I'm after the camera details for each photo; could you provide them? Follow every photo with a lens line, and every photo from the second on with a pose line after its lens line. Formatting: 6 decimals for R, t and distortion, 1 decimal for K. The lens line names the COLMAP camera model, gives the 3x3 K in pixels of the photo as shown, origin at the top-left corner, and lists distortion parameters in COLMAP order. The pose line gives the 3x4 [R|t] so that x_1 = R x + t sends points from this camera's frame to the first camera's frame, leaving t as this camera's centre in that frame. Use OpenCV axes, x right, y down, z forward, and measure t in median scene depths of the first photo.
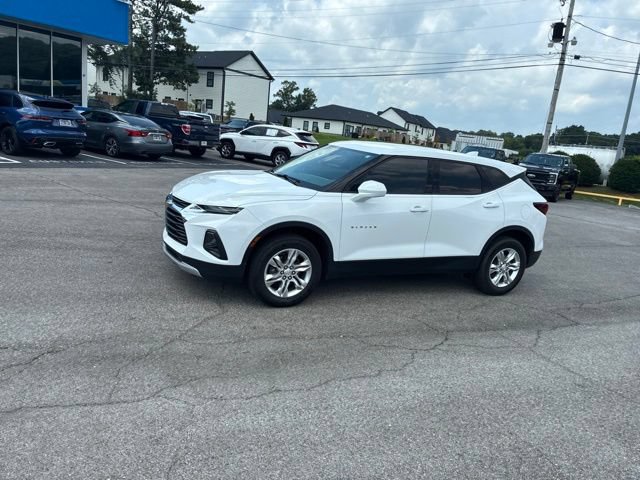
lens RADIAL K [[517.6, 0, 318.8], [0, 517.6, 240.1], [0, 0, 1]] dist [0.028991, -0.009626]
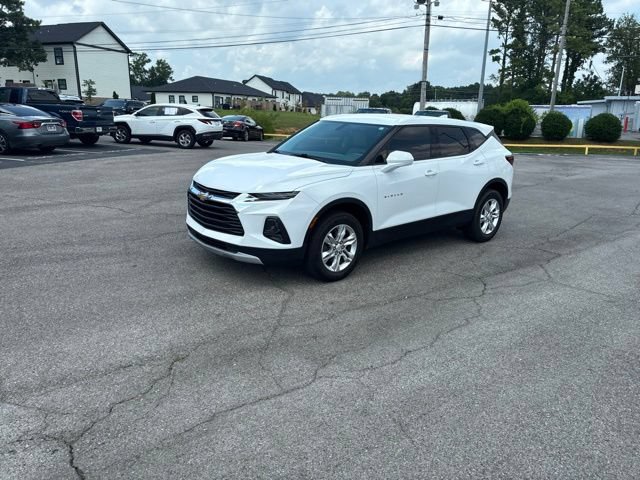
lens RADIAL K [[519.7, 0, 319.6], [0, 519.7, 242.8], [0, 0, 1]] dist [0.052097, -0.077365]
pose [[0.957498, -0.146101, 0.248700, -0.141656], [0.130384, 0.988341, 0.078631, -0.013615], [-0.257289, -0.042863, 0.965383, -0.001225]]
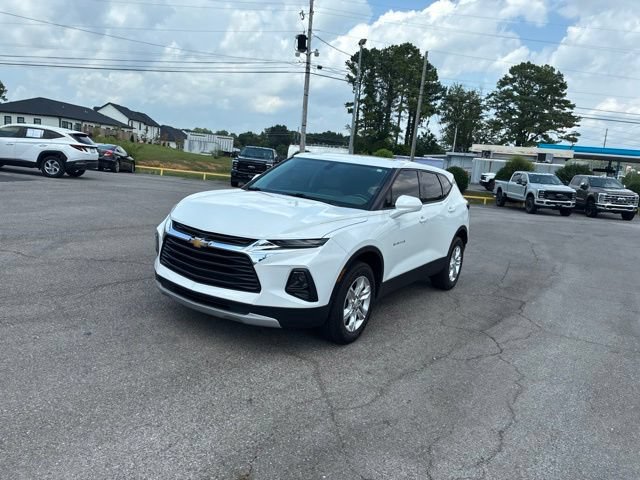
lens RADIAL K [[516.6, 0, 332.6], [0, 516.6, 232.0], [0, 0, 1]] dist [0.021848, -0.004702]
pose [[0.830145, -0.103086, 0.547935, -0.227836], [0.107551, 0.993909, 0.024045, -0.034297], [-0.547076, 0.038970, 0.836175, 0.105652]]
